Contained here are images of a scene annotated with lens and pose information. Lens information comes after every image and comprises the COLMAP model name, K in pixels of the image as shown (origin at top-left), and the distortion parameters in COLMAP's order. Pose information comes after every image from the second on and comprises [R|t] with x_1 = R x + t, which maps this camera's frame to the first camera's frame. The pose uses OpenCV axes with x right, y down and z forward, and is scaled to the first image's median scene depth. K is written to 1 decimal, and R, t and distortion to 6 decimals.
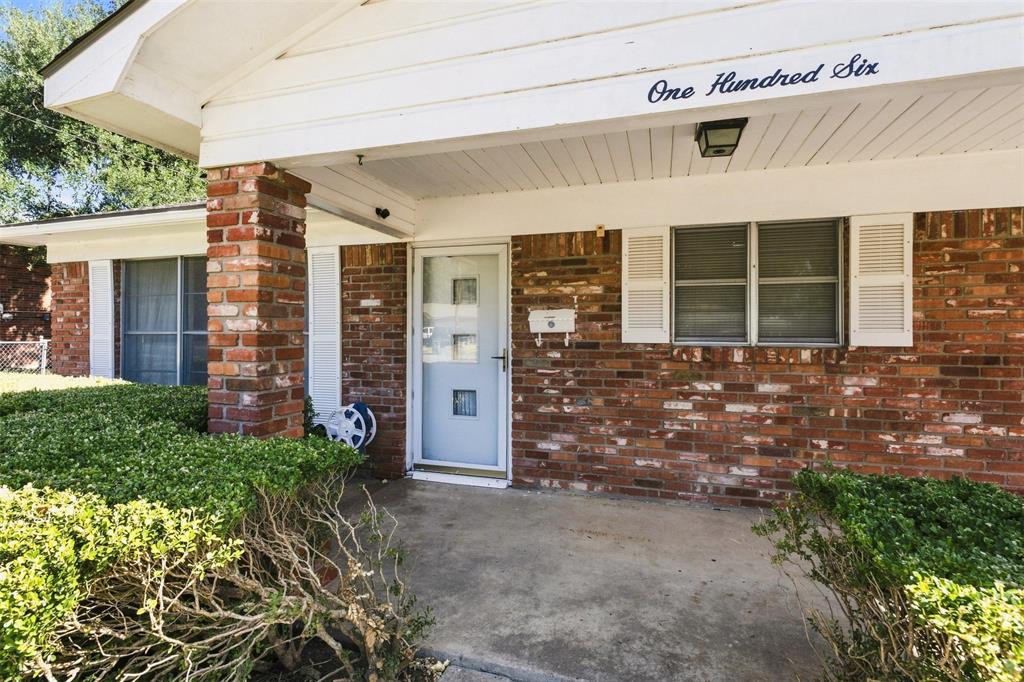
lens RADIAL K [[491.9, 0, 511.3], [0, 491.9, 335.4], [0, 0, 1]] dist [-0.003209, -0.000292]
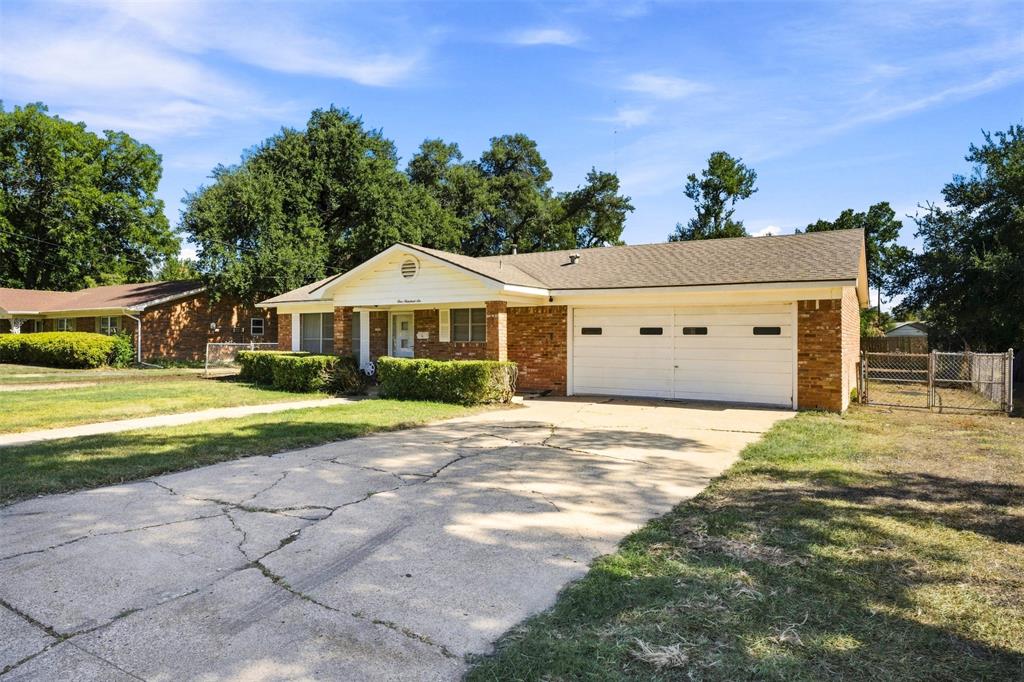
lens RADIAL K [[614.0, 0, 512.6], [0, 614.0, 342.1], [0, 0, 1]] dist [0.001102, 0.000105]
pose [[0.972113, 0.001365, -0.234510, 1.532356], [-0.002608, 0.999984, -0.004990, 0.032622], [0.234499, 0.005463, 0.972101, -2.724523]]
